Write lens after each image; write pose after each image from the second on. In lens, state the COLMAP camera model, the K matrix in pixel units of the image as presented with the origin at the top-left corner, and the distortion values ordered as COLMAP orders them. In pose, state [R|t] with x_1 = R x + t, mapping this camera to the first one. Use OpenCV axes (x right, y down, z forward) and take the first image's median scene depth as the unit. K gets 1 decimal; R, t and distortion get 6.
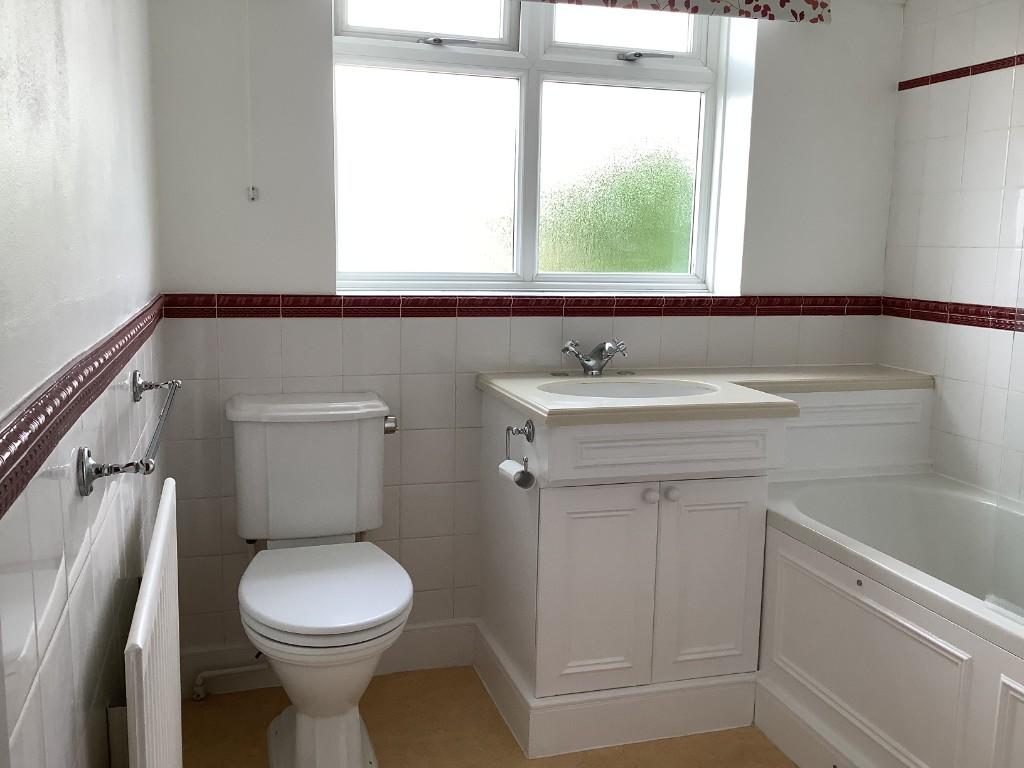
lens RADIAL K [[915.9, 0, 508.8], [0, 915.9, 386.3], [0, 0, 1]] dist [0.054602, -0.003068]
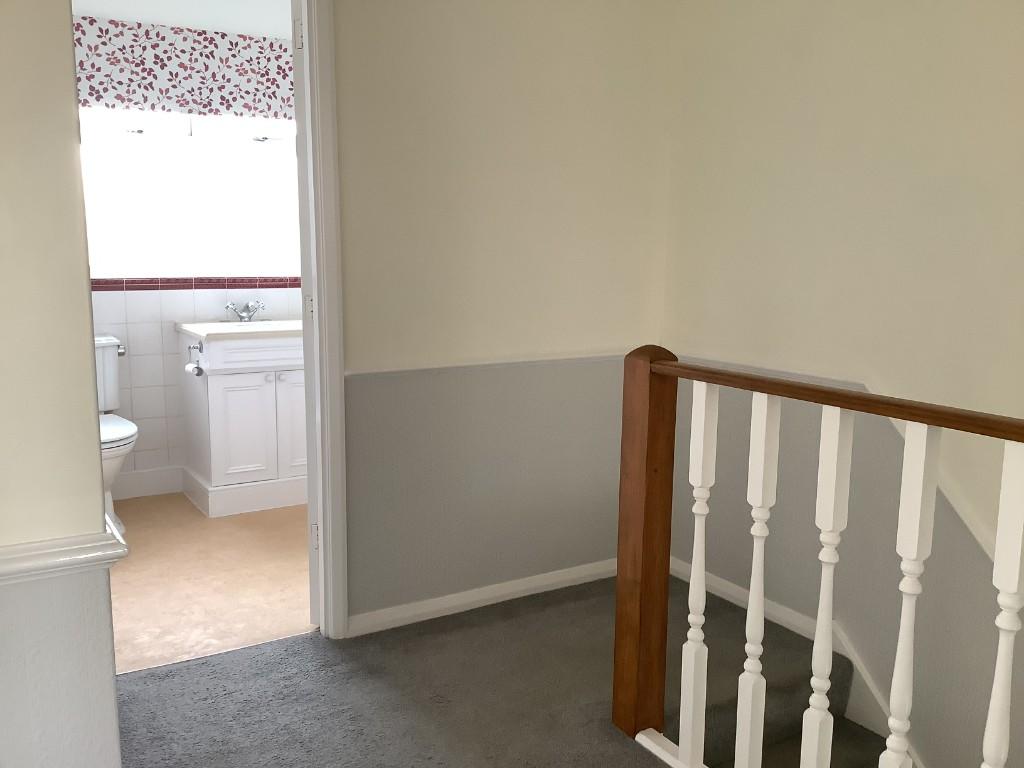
lens RADIAL K [[915.9, 0, 517.2], [0, 915.9, 383.8], [0, 0, 1]] dist [0.054602, -0.003068]
pose [[0.968464, -0.055336, 0.242931, 0.179197], [0.055833, 0.998428, 0.004845, 0.143194], [-0.242817, 0.008872, 0.970031, -0.951300]]
